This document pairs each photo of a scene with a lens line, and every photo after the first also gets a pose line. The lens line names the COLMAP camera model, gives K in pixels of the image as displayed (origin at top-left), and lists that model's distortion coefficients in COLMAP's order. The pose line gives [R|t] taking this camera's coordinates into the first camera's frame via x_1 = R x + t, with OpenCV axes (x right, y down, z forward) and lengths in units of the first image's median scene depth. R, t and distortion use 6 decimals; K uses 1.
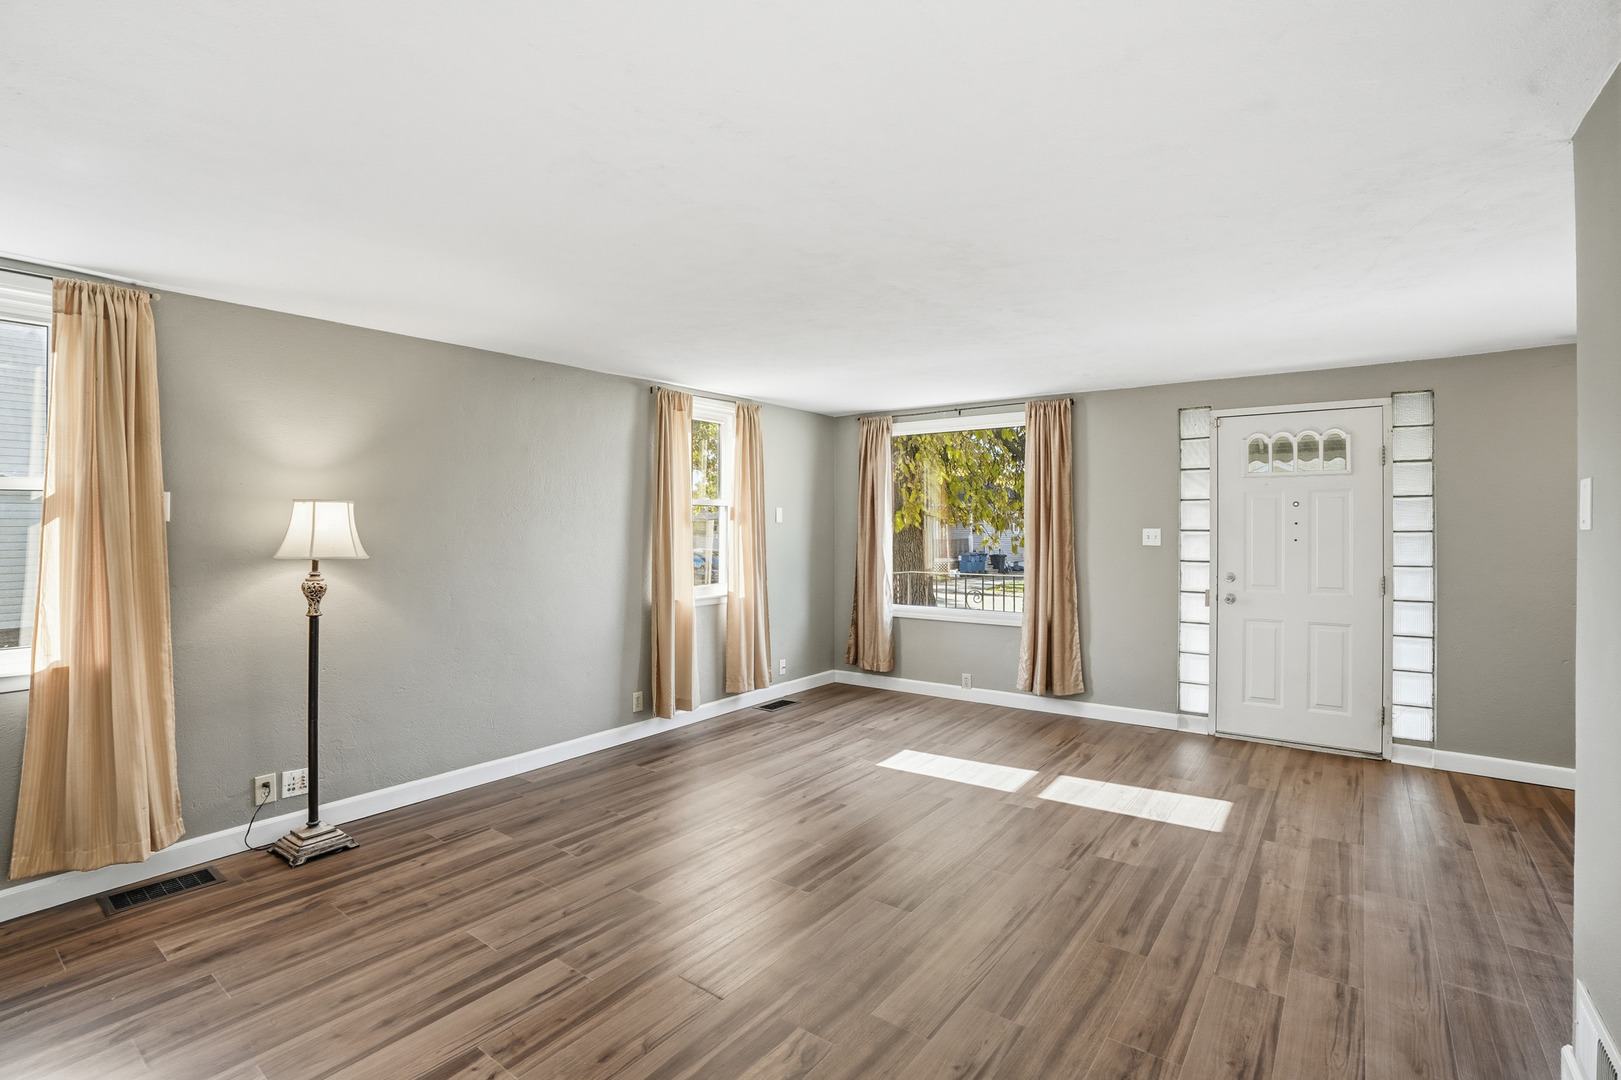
lens RADIAL K [[750.1, 0, 808.3], [0, 750.1, 523.2], [0, 0, 1]] dist [-0.070473, 0.020265]
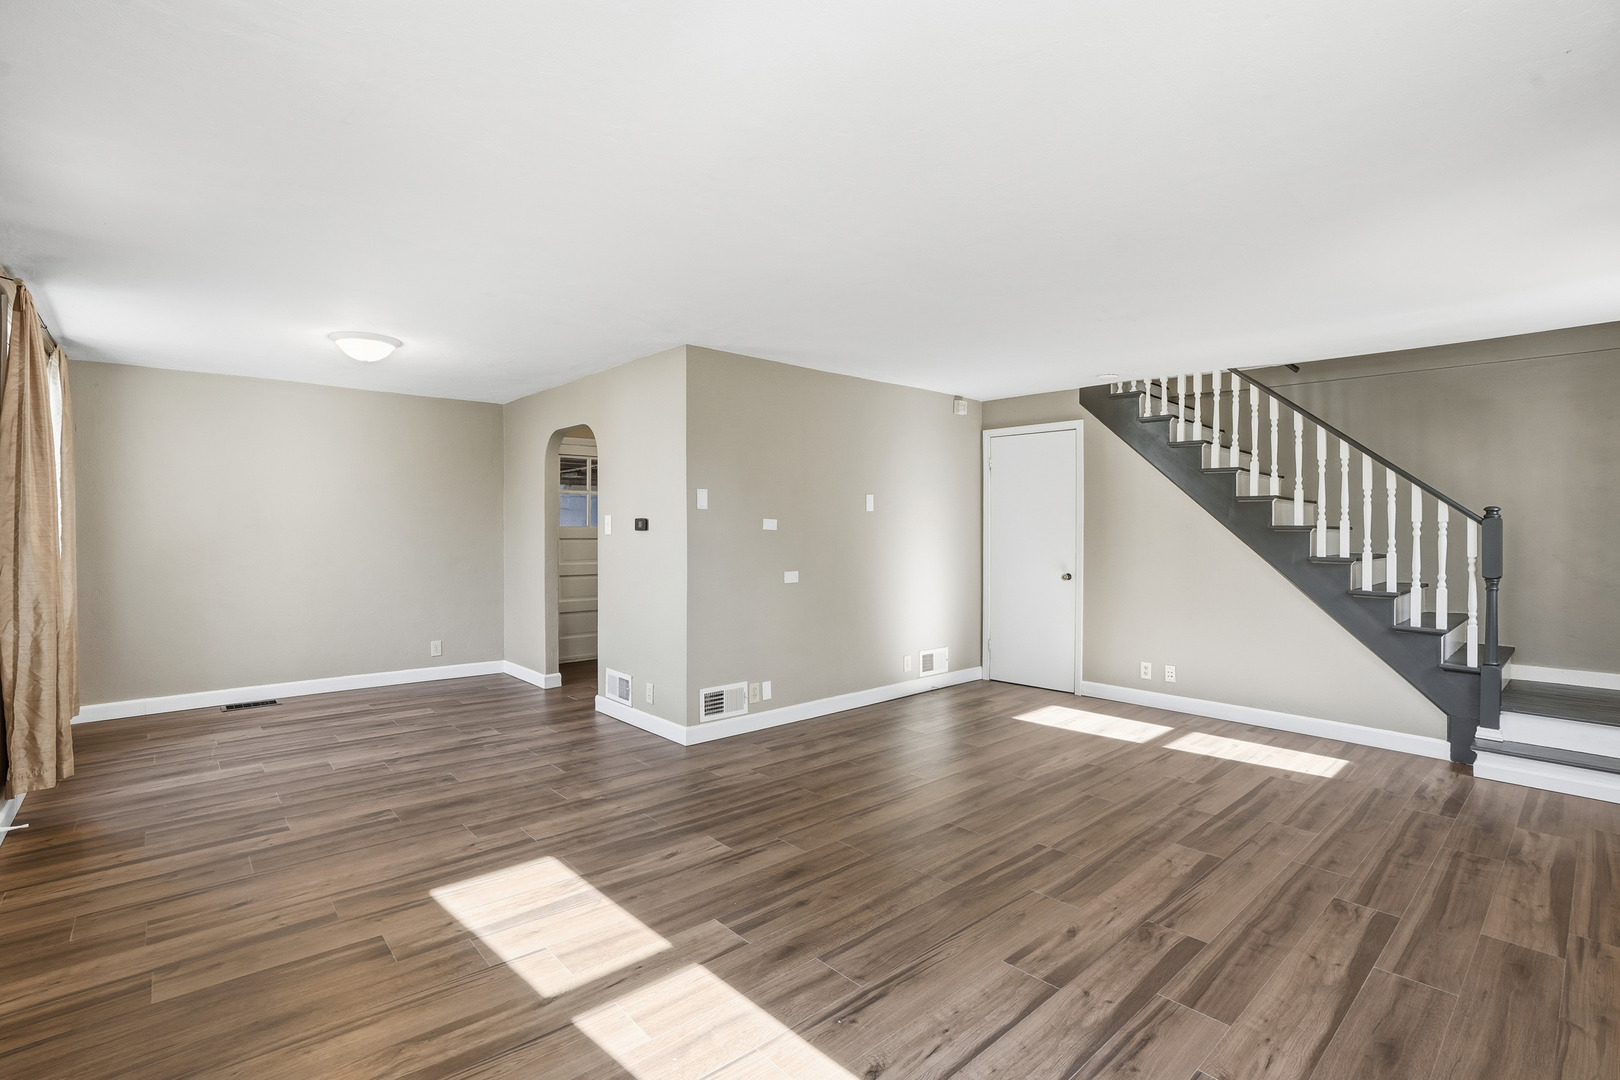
lens RADIAL K [[749.6, 0, 807.8], [0, 749.6, 523.2], [0, 0, 1]] dist [-0.070473, 0.020265]
pose [[-0.980723, -0.001833, 0.195394, 0.078123], [-0.002558, 0.999991, -0.003458, 0.026220], [-0.195386, -0.003891, -0.980719, 1.349921]]
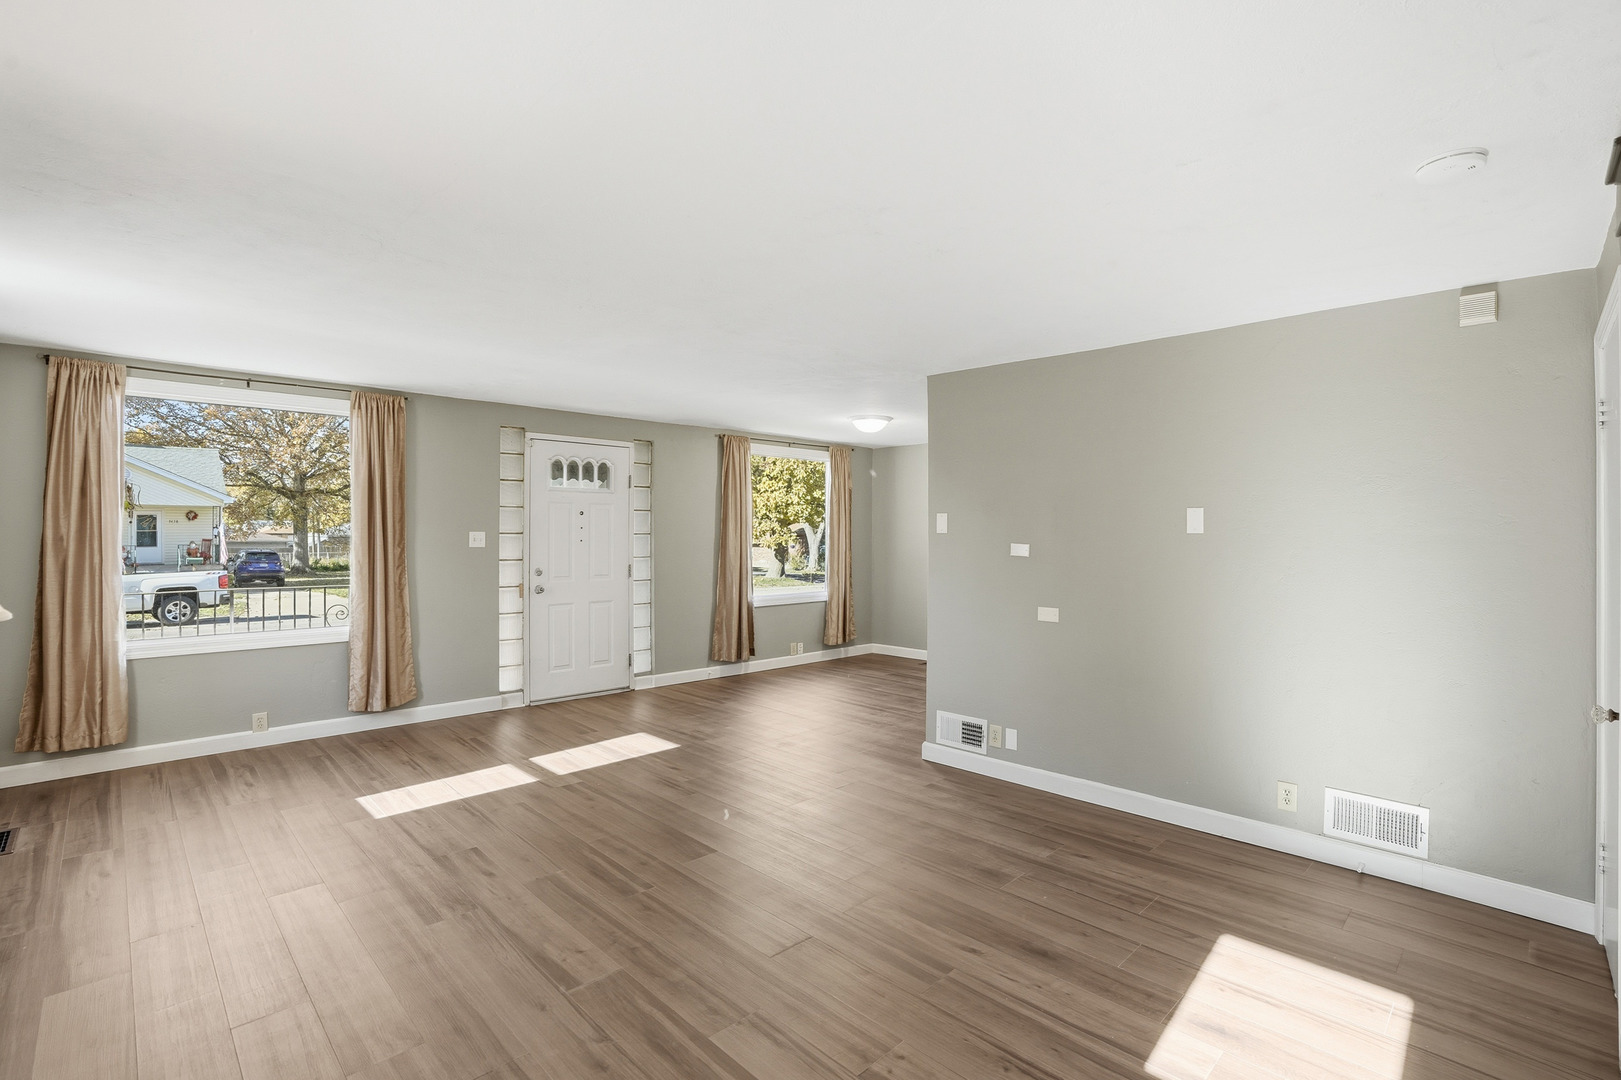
lens RADIAL K [[750.1, 0, 808.3], [0, 750.1, 523.2], [0, 0, 1]] dist [-0.070473, 0.020265]
pose [[0.145576, 0.013271, 0.989258, -0.629772], [-0.008574, 0.999889, -0.012152, 0.004459], [-0.989310, -0.006712, 0.145674, 0.411143]]
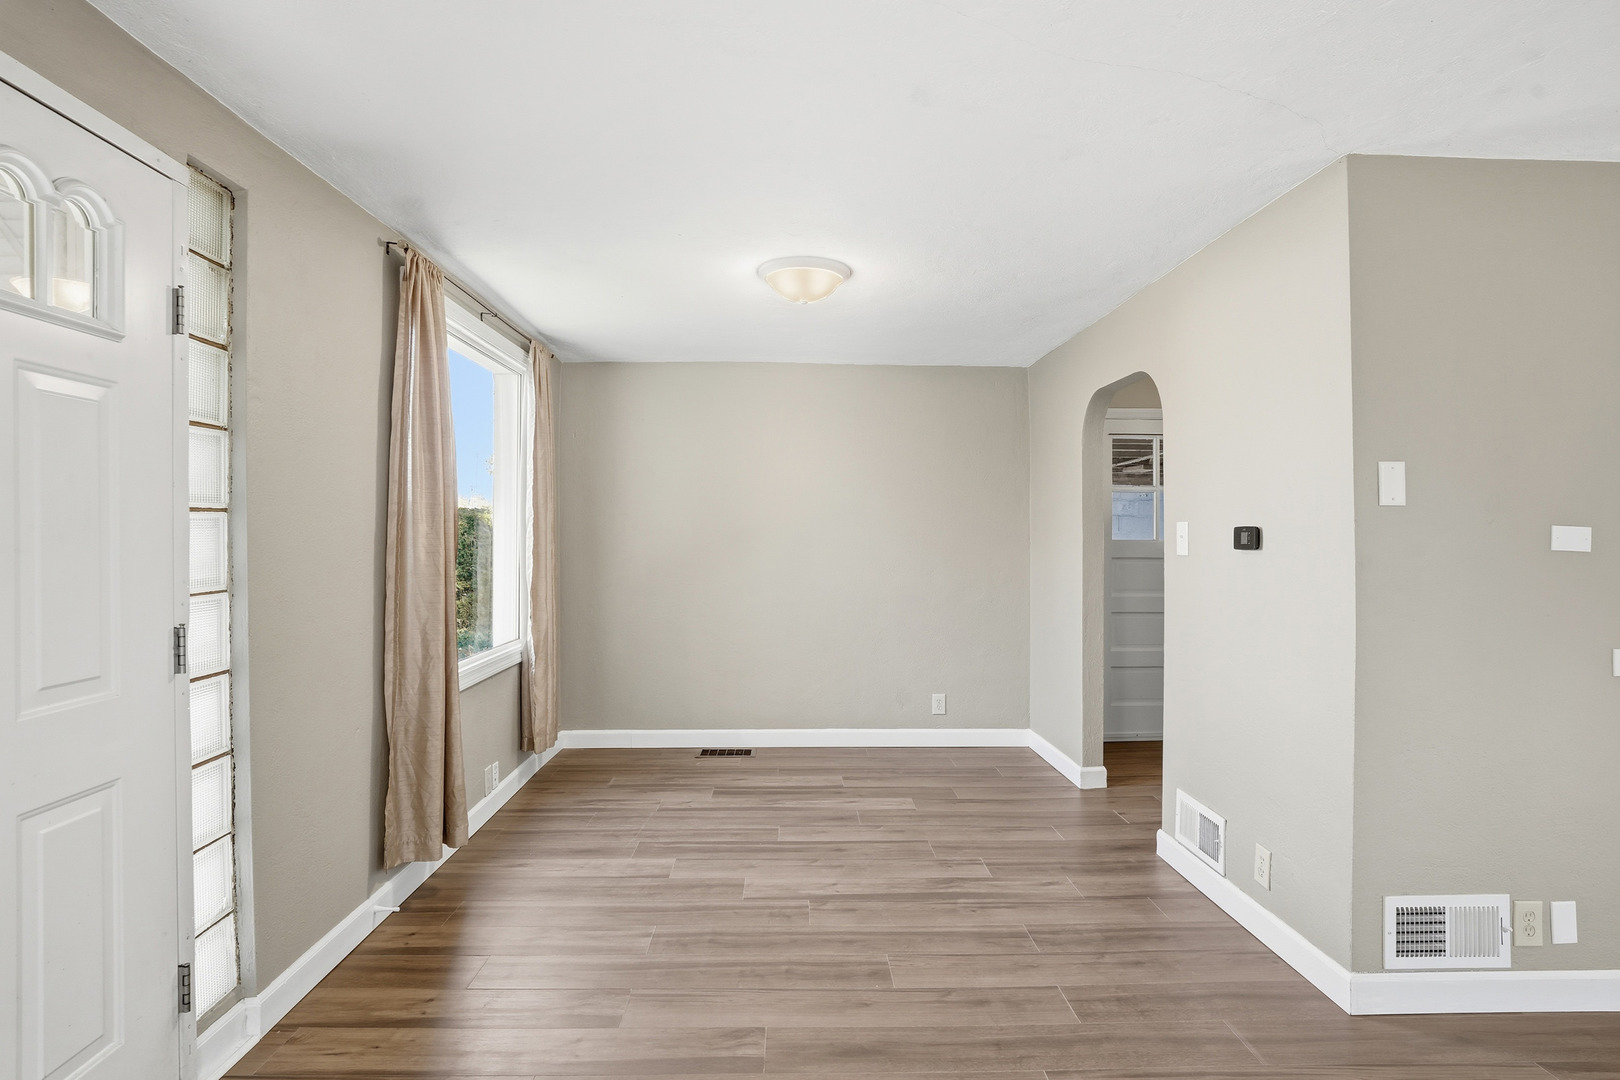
lens RADIAL K [[812.2, 0, 813.9], [0, 812.2, 531.2], [0, 0, 1]] dist [-0.059598, 0.027348]
pose [[-0.621714, 0.002581, 0.783240, 0.254826], [-0.003528, 0.999975, -0.006096, 0.024576], [-0.783236, -0.006553, -0.621690, 0.971806]]
